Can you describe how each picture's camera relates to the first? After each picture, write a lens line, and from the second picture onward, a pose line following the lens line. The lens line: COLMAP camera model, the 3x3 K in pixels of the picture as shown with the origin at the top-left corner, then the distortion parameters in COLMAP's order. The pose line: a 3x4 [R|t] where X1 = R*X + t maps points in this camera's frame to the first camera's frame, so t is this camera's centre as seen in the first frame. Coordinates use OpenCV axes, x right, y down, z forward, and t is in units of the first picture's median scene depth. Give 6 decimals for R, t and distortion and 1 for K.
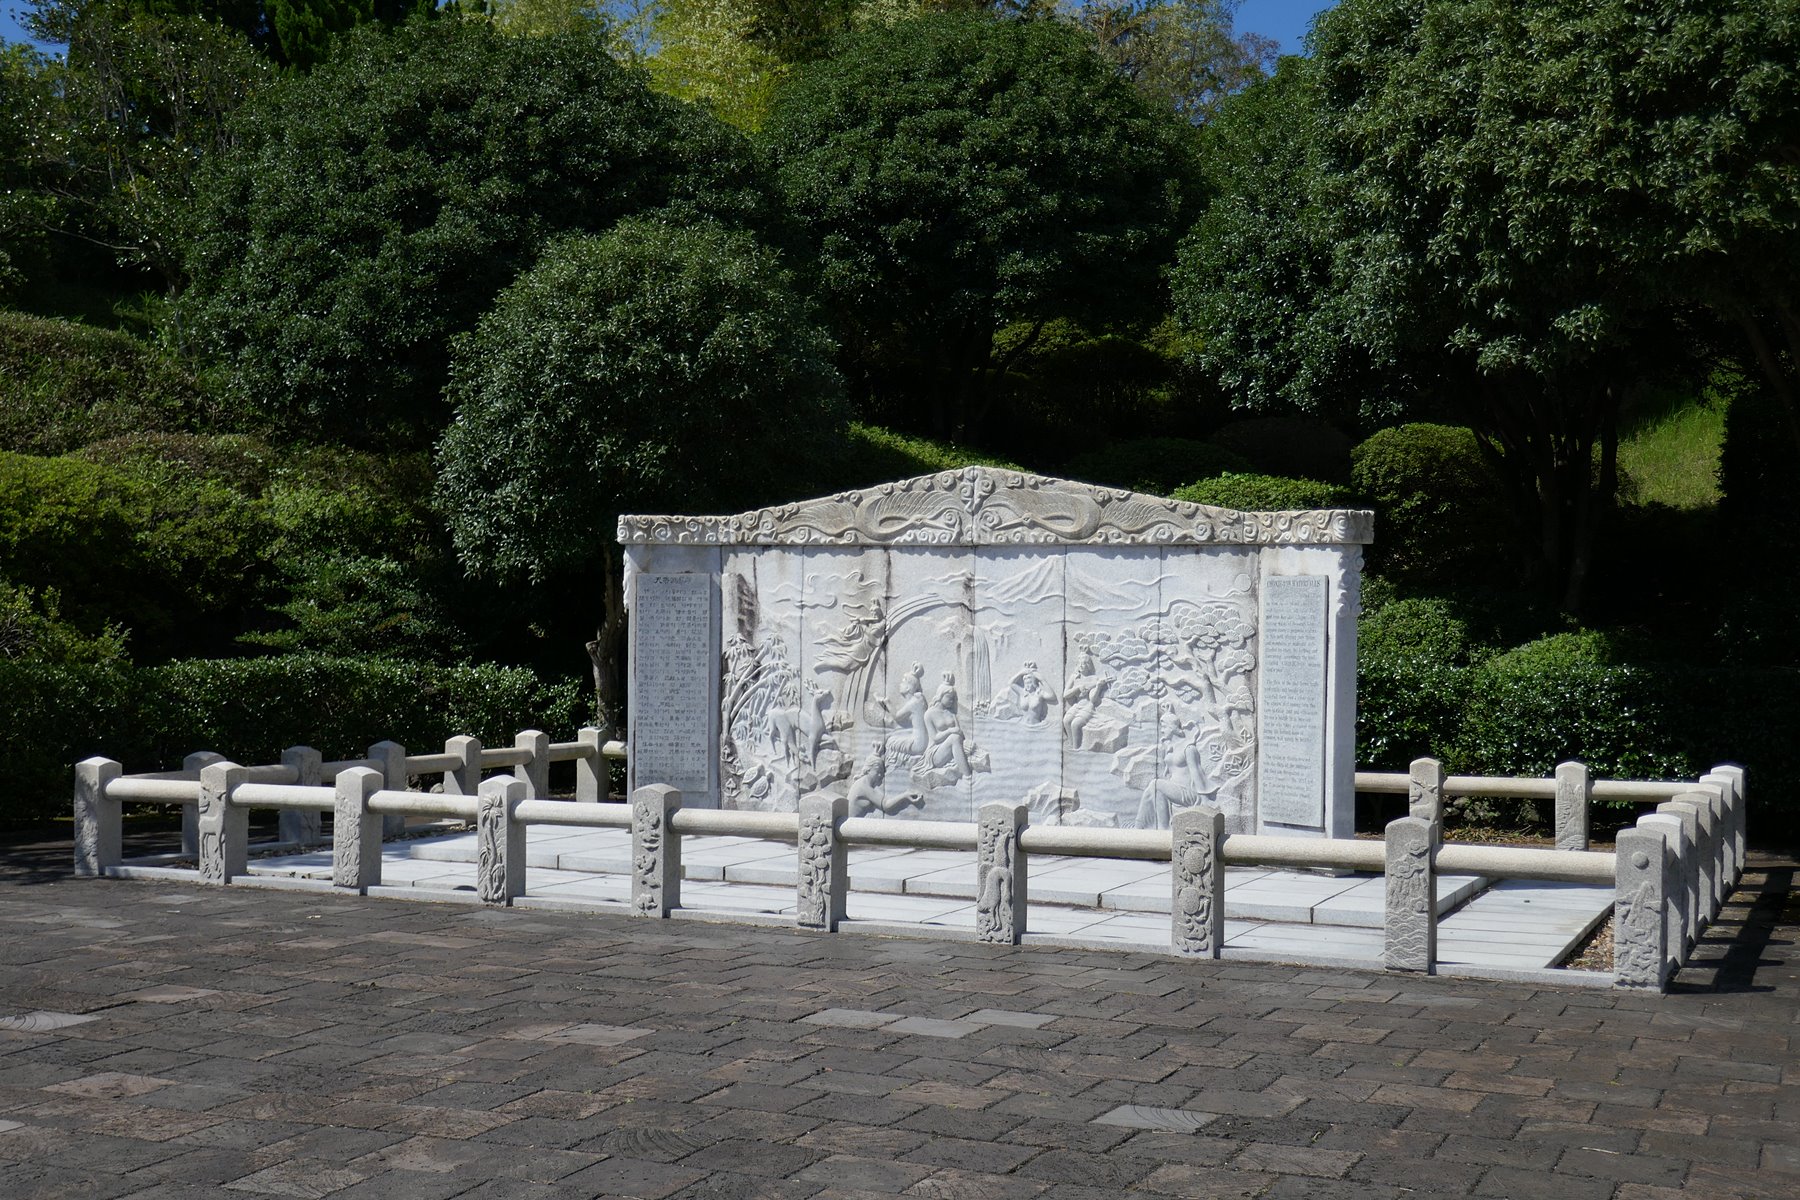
lens RADIAL K [[2199.5, 0, 903.8], [0, 2199.5, 609.1], [0, 0, 1]] dist [-0.031083, 0.000000]
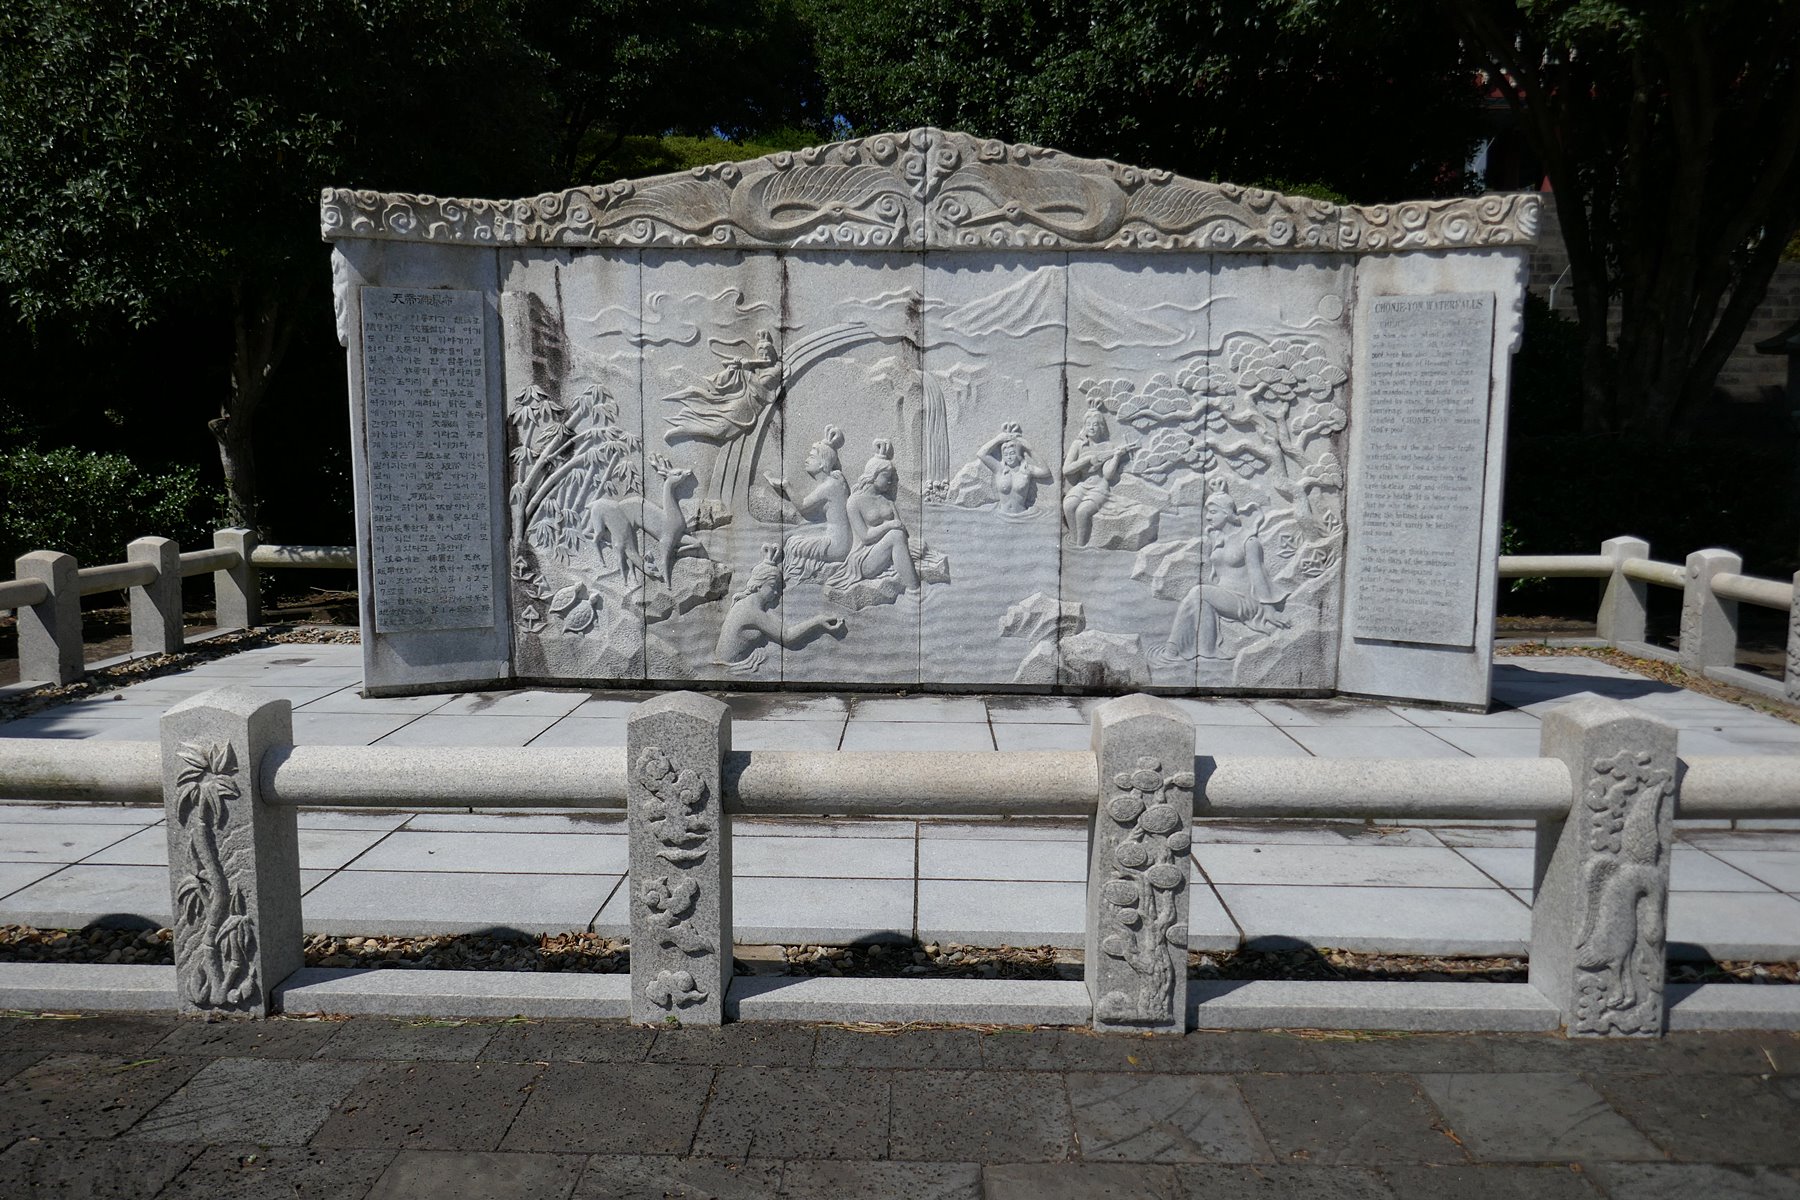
lens RADIAL K [[1285.6, 0, 896.8], [0, 1285.6, 603.4], [0, 0, 1]] dist [-0.010437, 0.007479]
pose [[0.916822, -0.055794, 0.395378, -0.138217], [0.002273, 0.990903, 0.134561, 0.025485], [-0.399289, -0.122470, 0.908609, 0.634796]]
